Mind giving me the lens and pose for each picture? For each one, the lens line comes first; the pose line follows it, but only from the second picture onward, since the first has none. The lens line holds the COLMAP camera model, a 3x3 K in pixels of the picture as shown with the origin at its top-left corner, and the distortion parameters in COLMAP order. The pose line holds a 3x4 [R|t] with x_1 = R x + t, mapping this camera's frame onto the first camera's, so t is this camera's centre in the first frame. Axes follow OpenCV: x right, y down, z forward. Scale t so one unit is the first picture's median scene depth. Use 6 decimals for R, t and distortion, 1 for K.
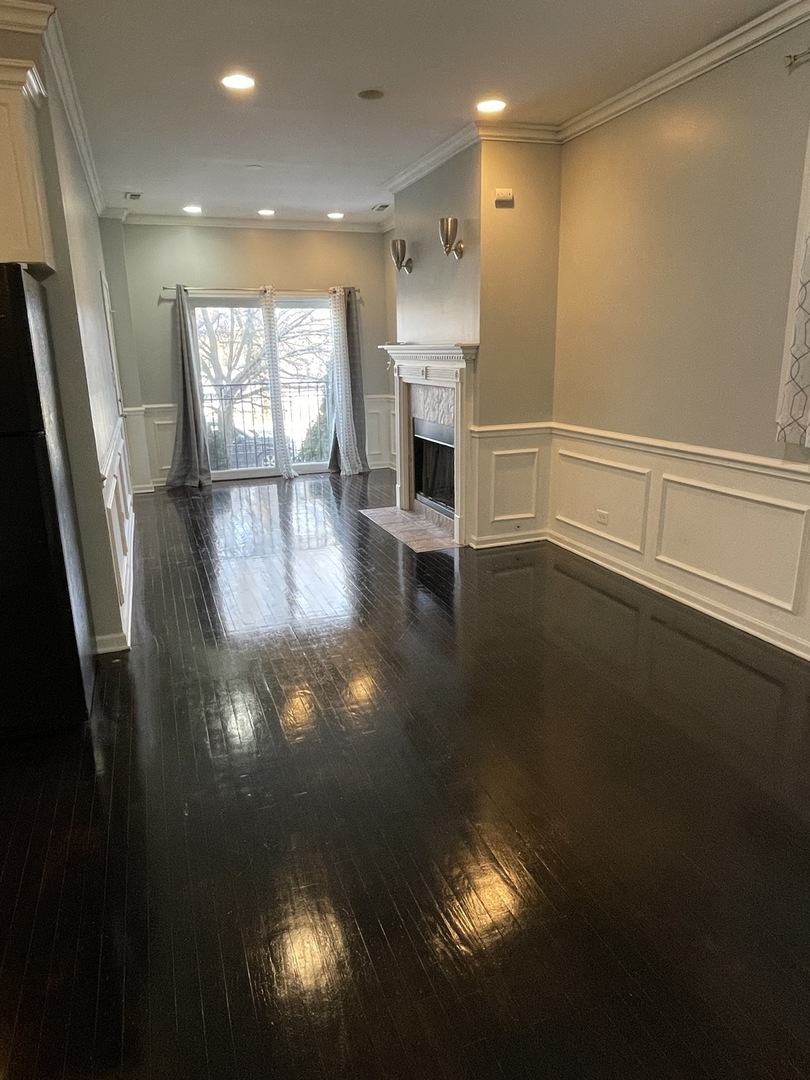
lens RADIAL K [[686.0, 0, 405.0], [0, 686.0, 540.0], [0, 0, 1]] dist [0.027173, -0.039124]
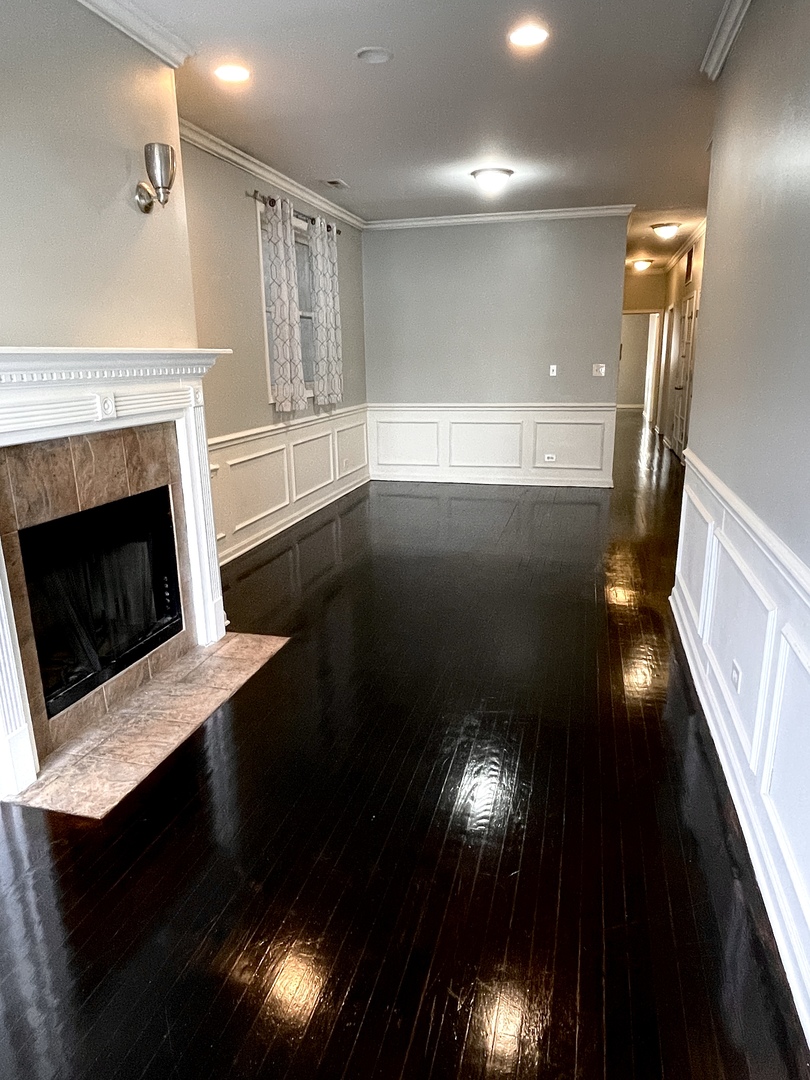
lens RADIAL K [[686.0, 0, 405.0], [0, 686.0, 540.0], [0, 0, 1]] dist [0.027173, -0.039124]
pose [[-0.810839, -0.116550, 0.573547, -0.511993], [0.188869, 0.875436, 0.444906, -0.387773], [-0.553958, 0.469072, -0.687824, 1.455183]]
